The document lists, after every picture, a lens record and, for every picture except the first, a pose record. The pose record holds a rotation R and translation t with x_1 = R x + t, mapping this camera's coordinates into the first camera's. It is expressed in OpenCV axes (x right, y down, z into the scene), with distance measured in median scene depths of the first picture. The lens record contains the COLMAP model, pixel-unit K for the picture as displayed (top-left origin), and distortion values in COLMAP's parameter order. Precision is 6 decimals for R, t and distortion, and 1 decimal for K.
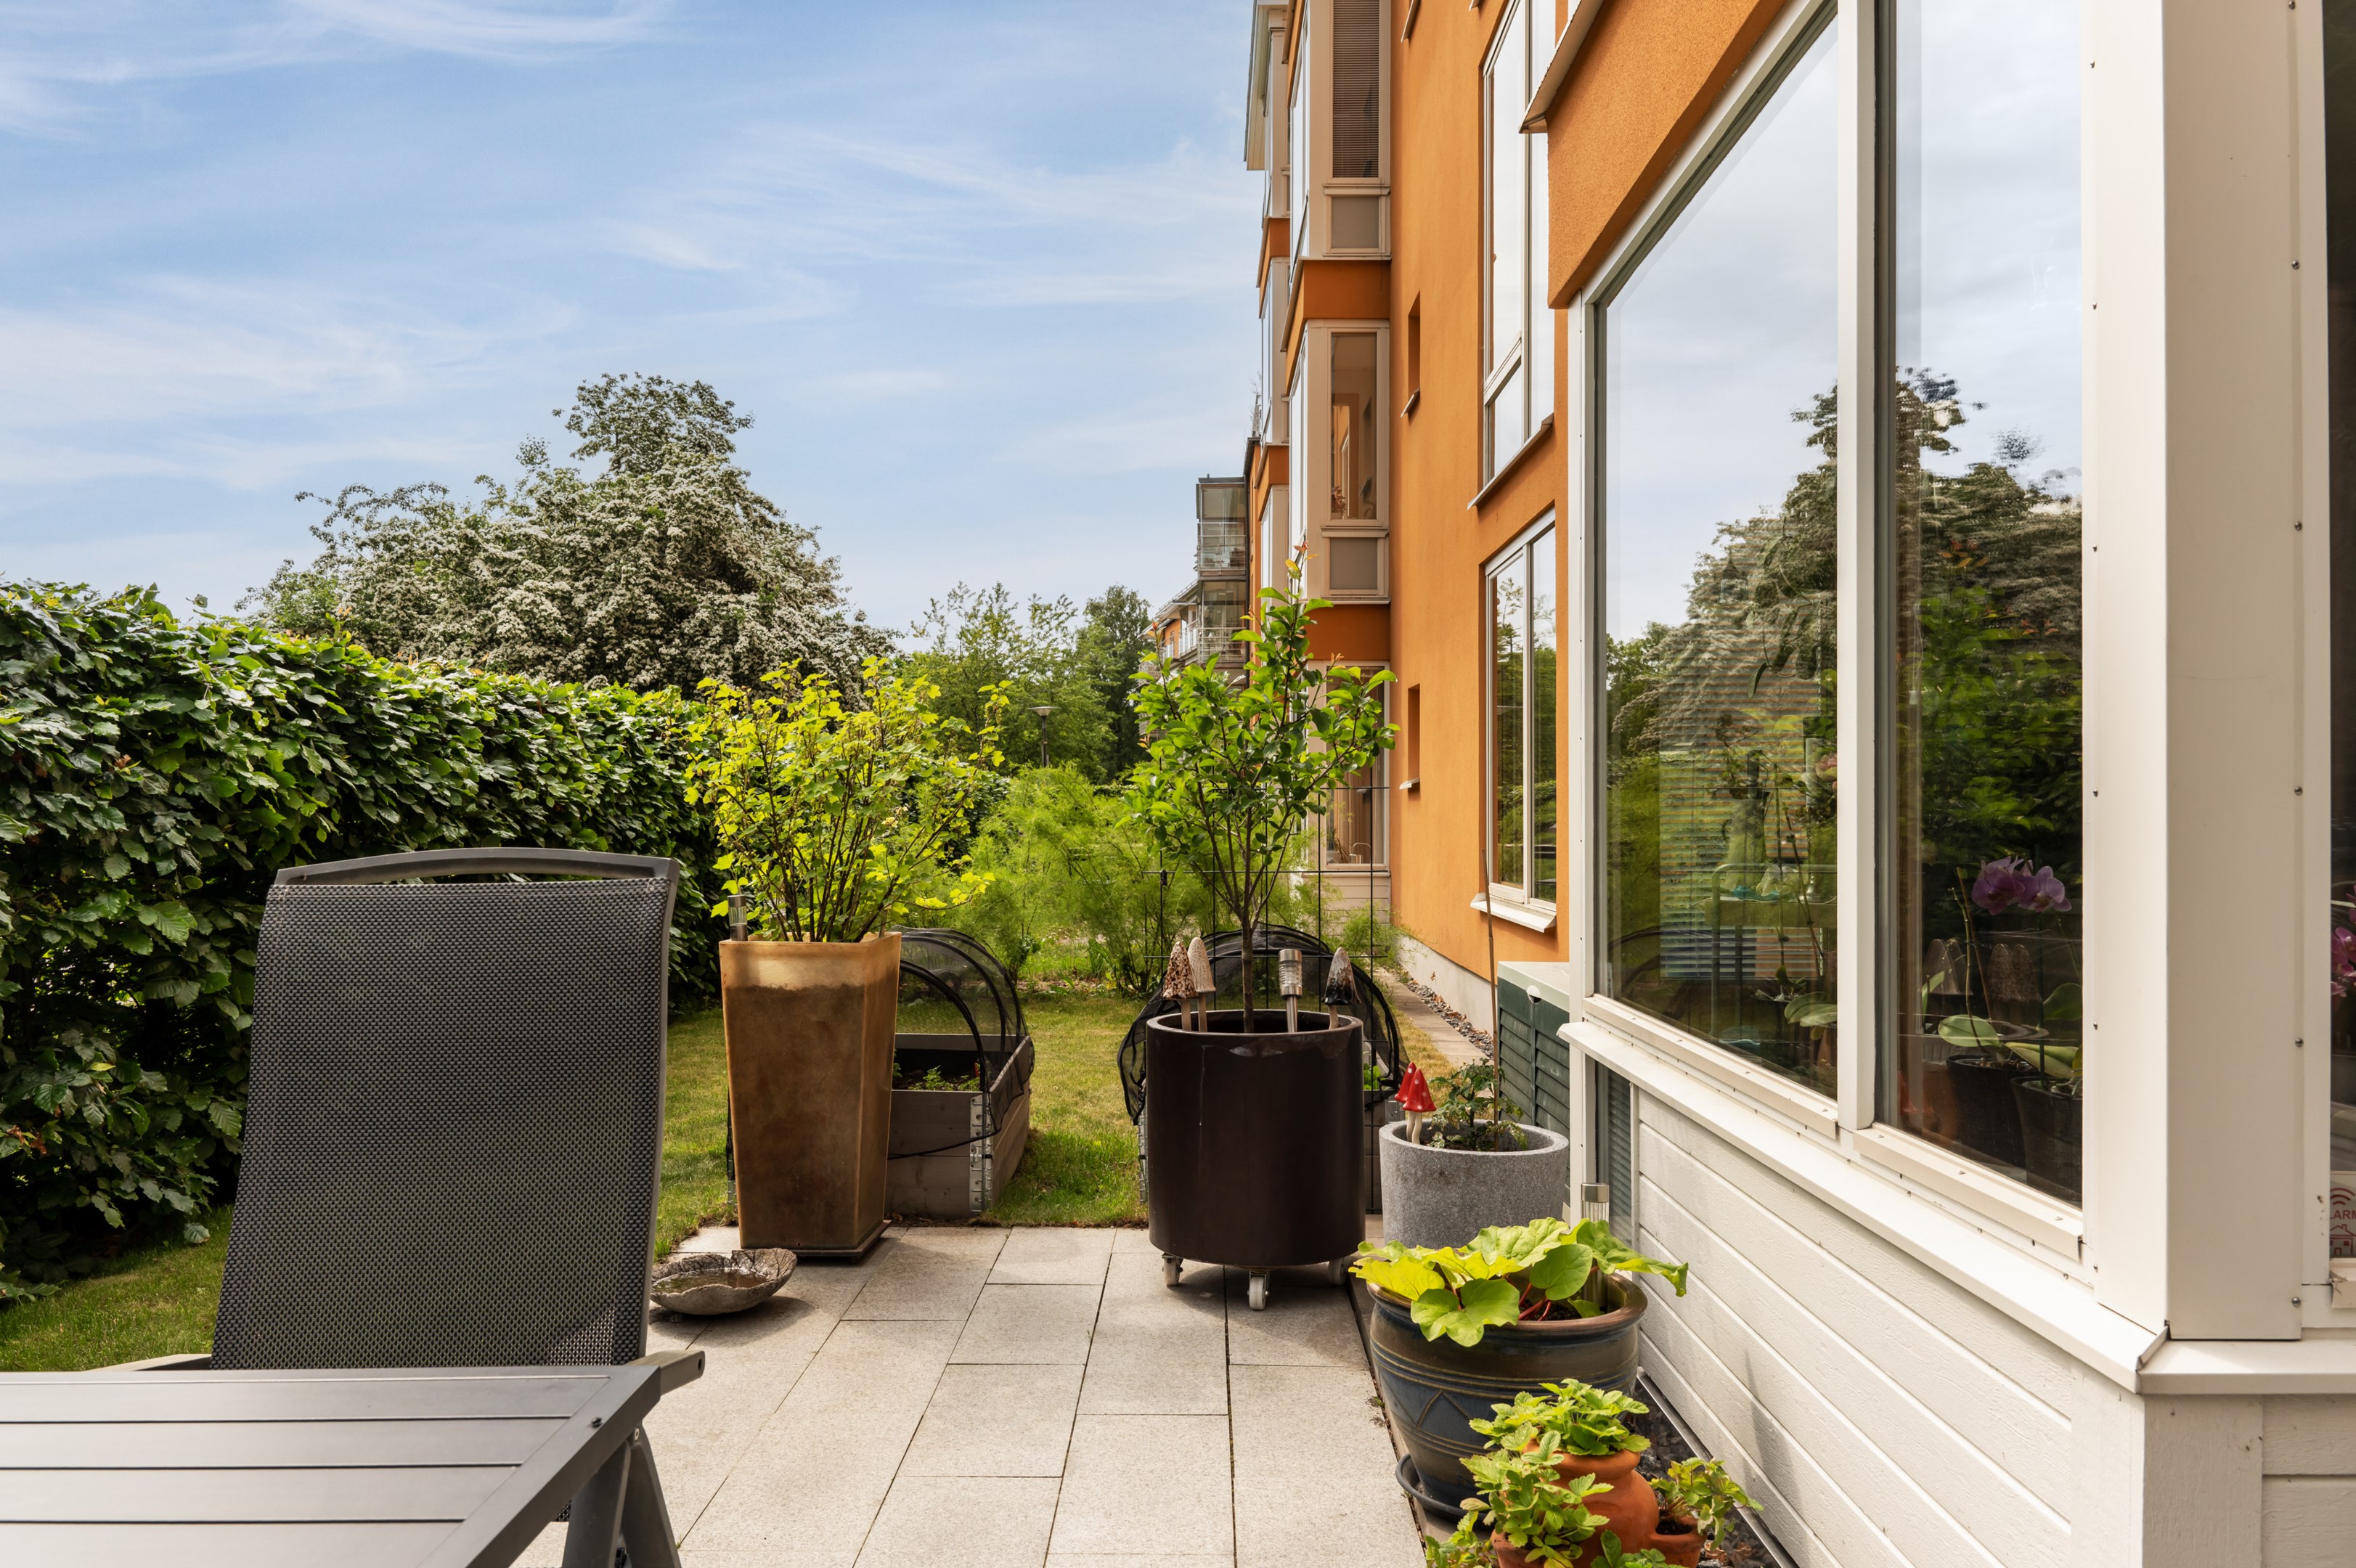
lens RADIAL K [[1635.7, 0, 1203.6], [0, 1635.7, 805.2], [0, 0, 1]] dist [0.013123, -0.030335]
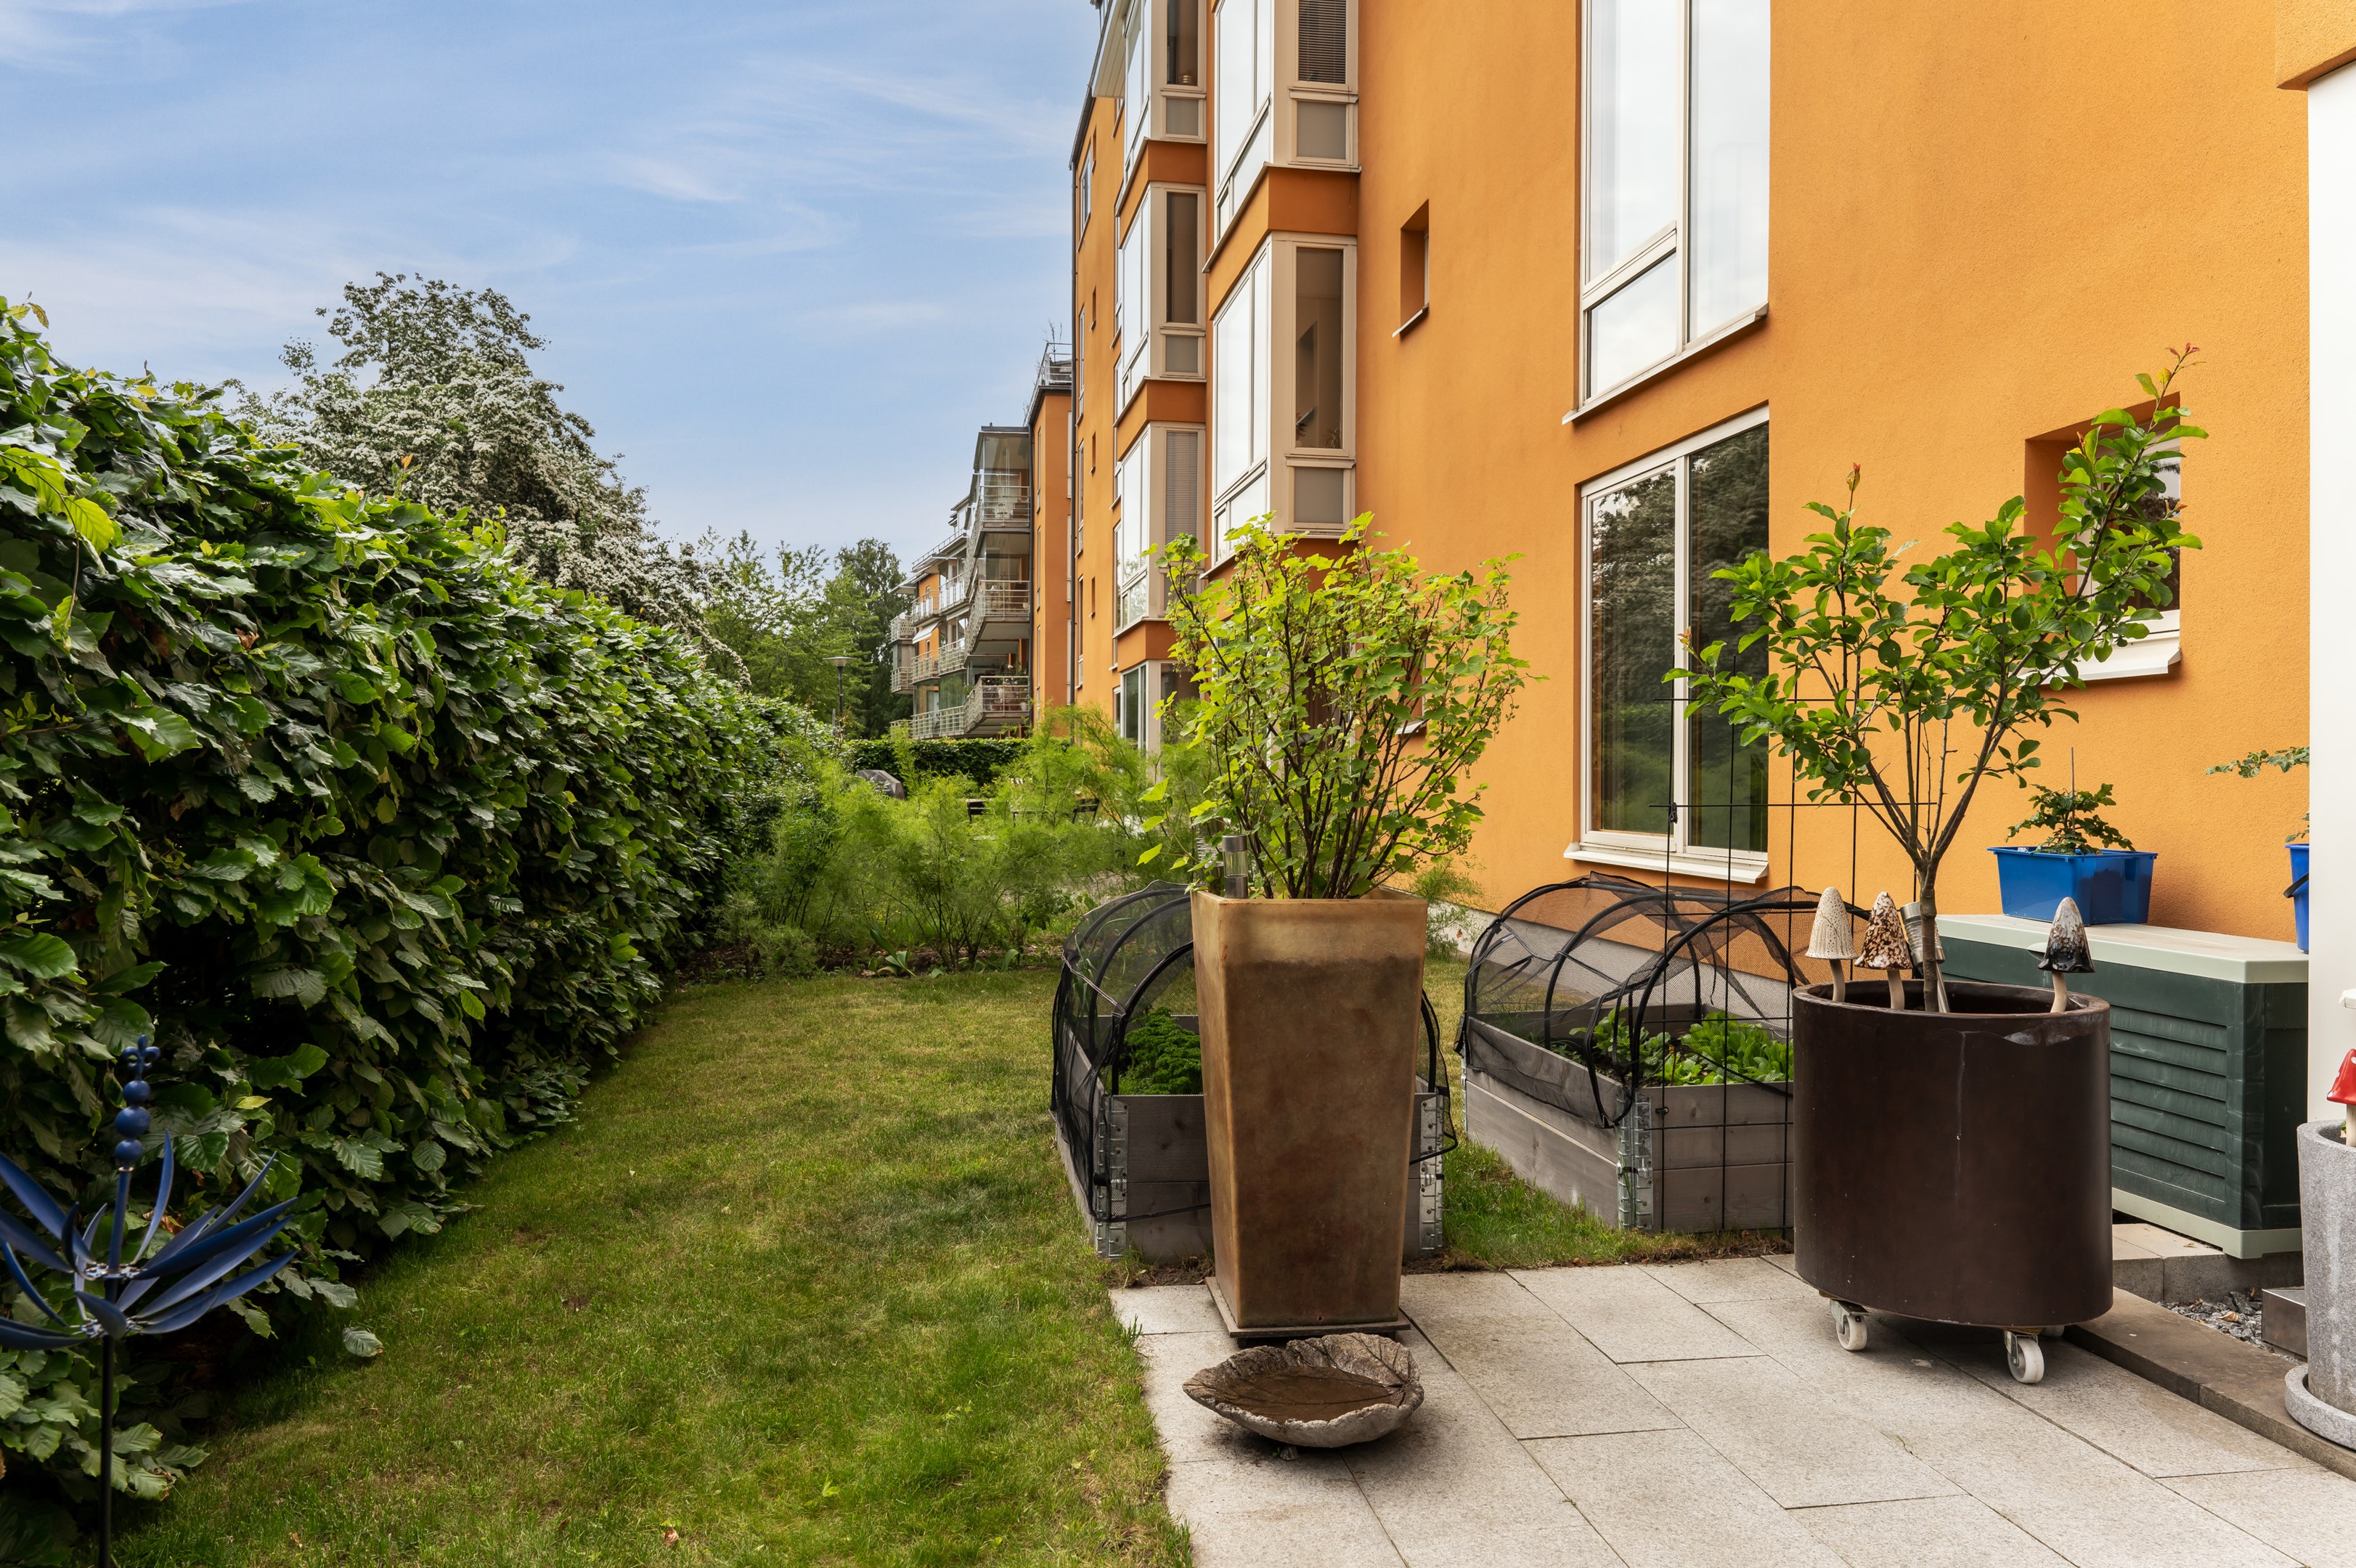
lens RADIAL K [[1649.3, 0, 1260.1], [0, 1649.3, 781.3], [0, 0, 1]] dist [0.001965, -0.004887]
pose [[0.985030, 0.000997, 0.172381, -0.065078], [-0.002748, 0.999947, 0.009916, 0.003968], [-0.172362, -0.010241, 0.984980, 0.047223]]
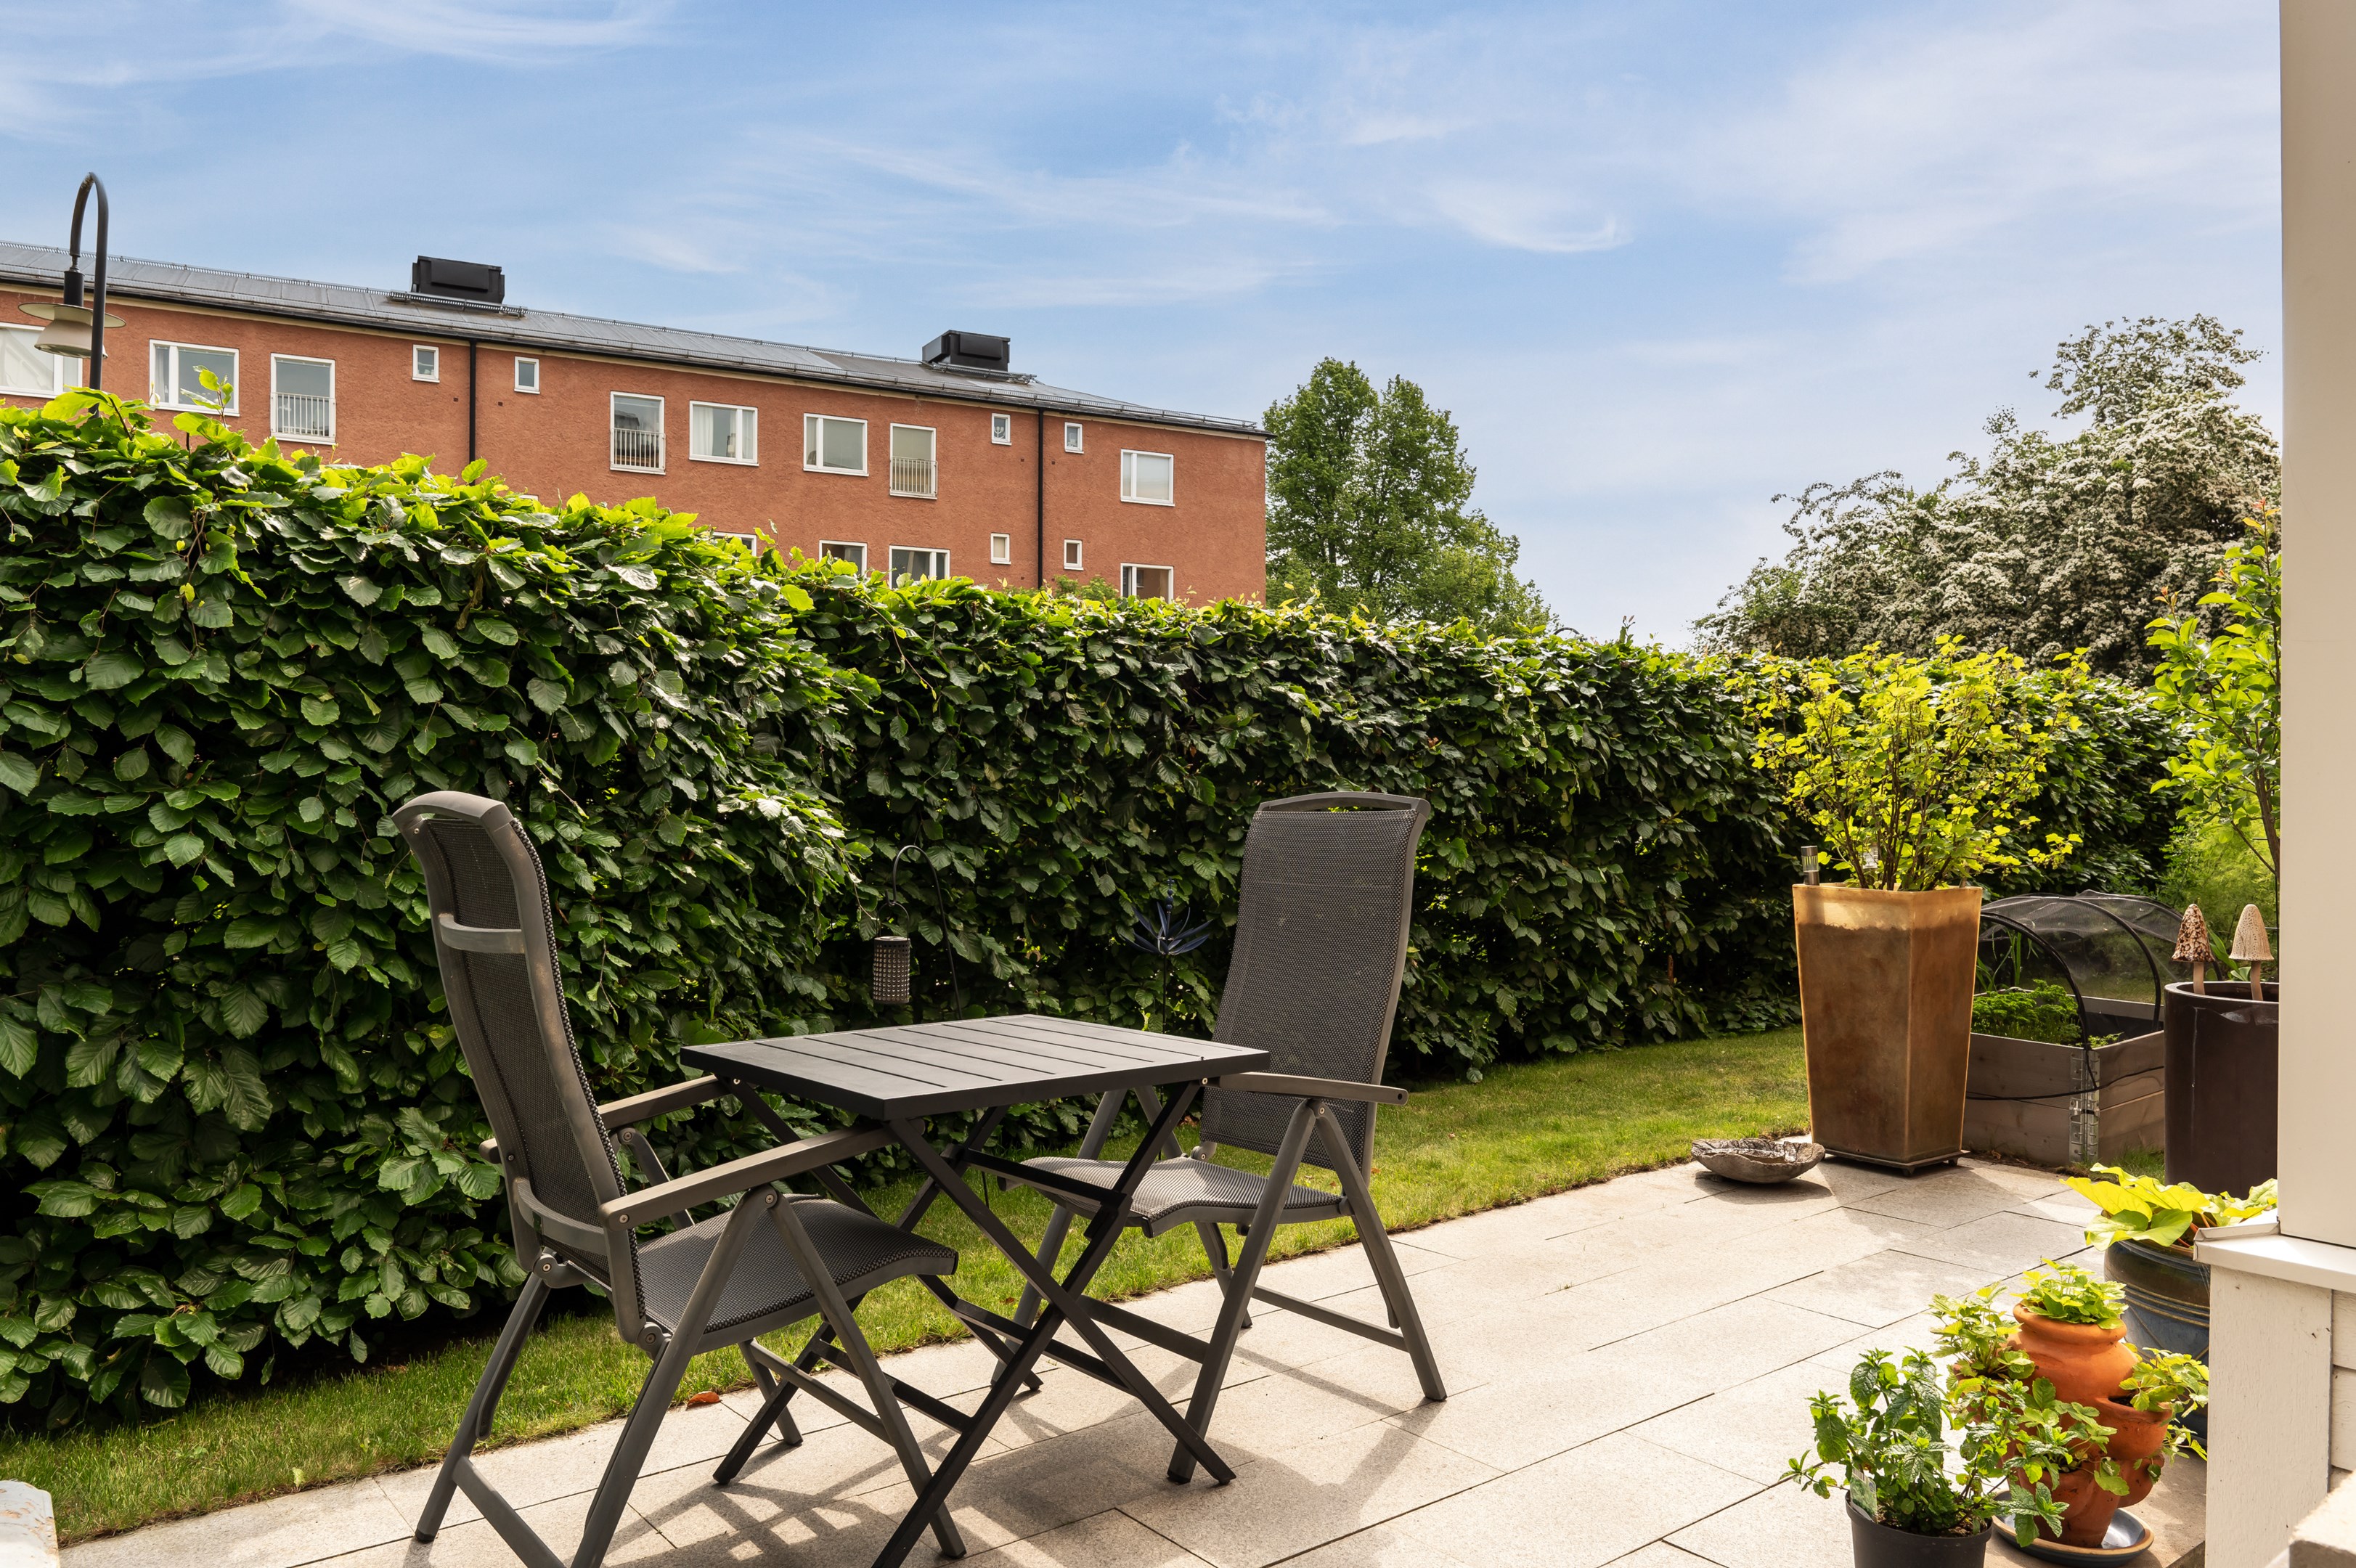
lens RADIAL K [[1635.7, 0, 1203.6], [0, 1635.7, 805.2], [0, 0, 1]] dist [0.013123, -0.030335]
pose [[0.641682, 0.011836, -0.766880, 0.056517], [0.001412, 0.999861, 0.016613, 0.000846], [0.766970, -0.011743, 0.641576, -0.015448]]
